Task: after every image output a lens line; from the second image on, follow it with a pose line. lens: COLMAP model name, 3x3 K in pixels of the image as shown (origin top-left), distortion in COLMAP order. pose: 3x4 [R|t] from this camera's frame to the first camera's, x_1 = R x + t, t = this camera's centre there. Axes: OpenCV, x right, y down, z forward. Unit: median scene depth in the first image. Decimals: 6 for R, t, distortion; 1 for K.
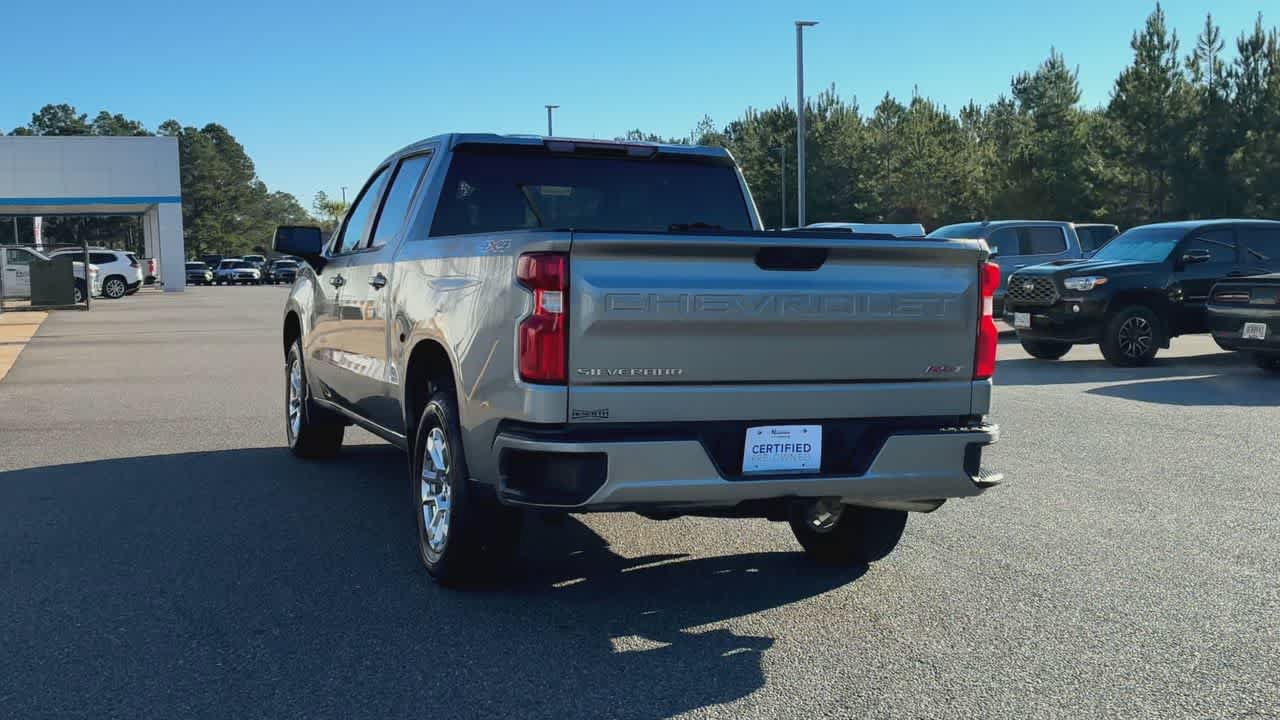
lens RADIAL K [[1442.0, 0, 640.0], [0, 1442.0, 360.0], [0, 0, 1]] dist [0.219049, -0.510688]
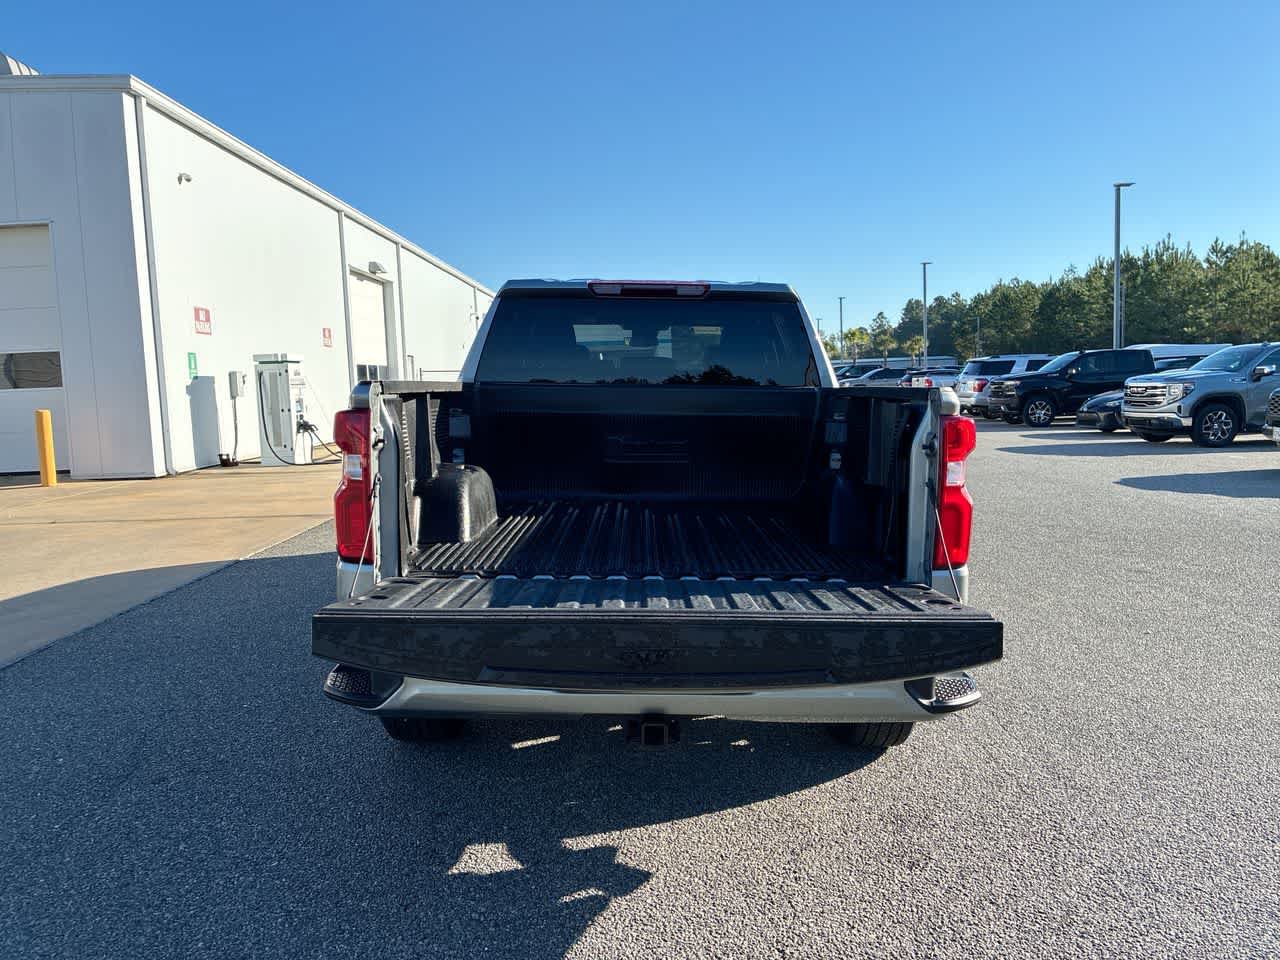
lens RADIAL K [[993.1, 0, 624.1], [0, 993.1, 484.0], [0, 0, 1]] dist [0.038326, -0.003937]
pose [[0.935953, 0.029556, -0.350881, 0.224600], [-0.015956, 0.999007, 0.041589, -0.044663], [0.351762, -0.033326, 0.935496, 0.389310]]
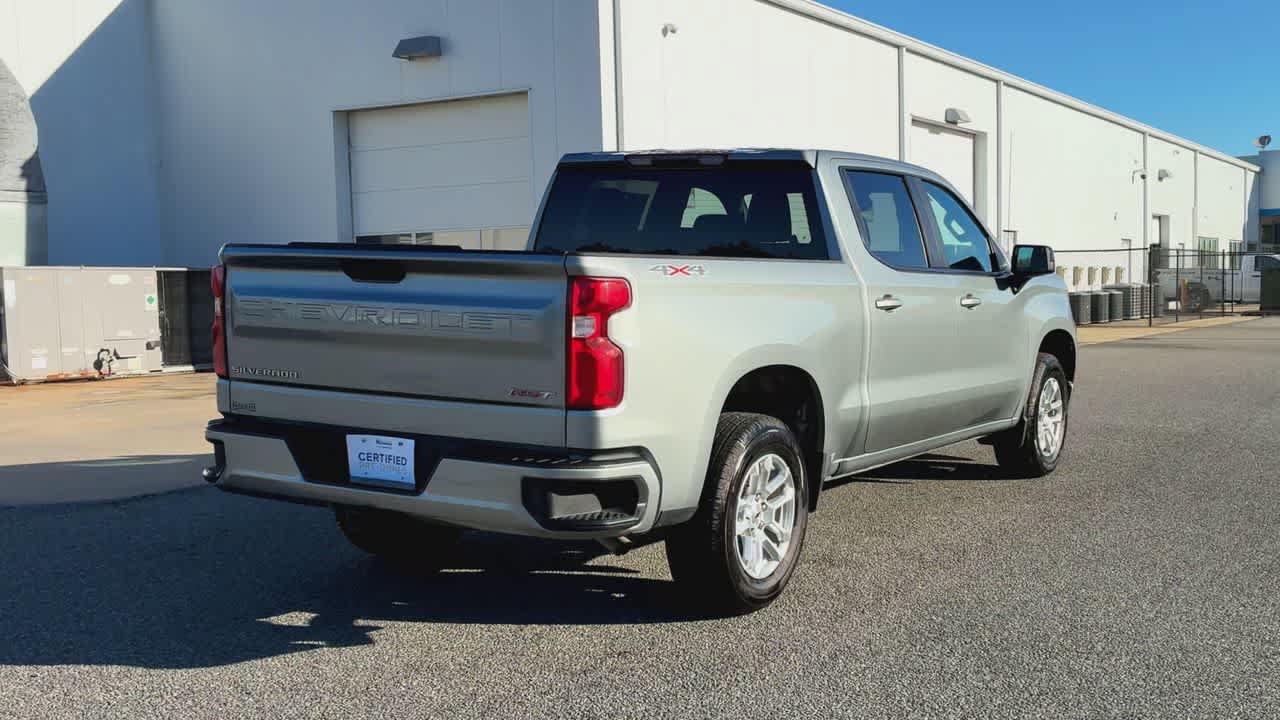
lens RADIAL K [[1353.6, 0, 640.0], [0, 1353.6, 360.0], [0, 0, 1]] dist [0.006428, -0.008145]
pose [[0.652447, 0.054565, -0.755867, 0.762990], [-0.053757, 0.998224, 0.025658, -0.034174], [0.755925, 0.023893, 0.654222, 0.425248]]
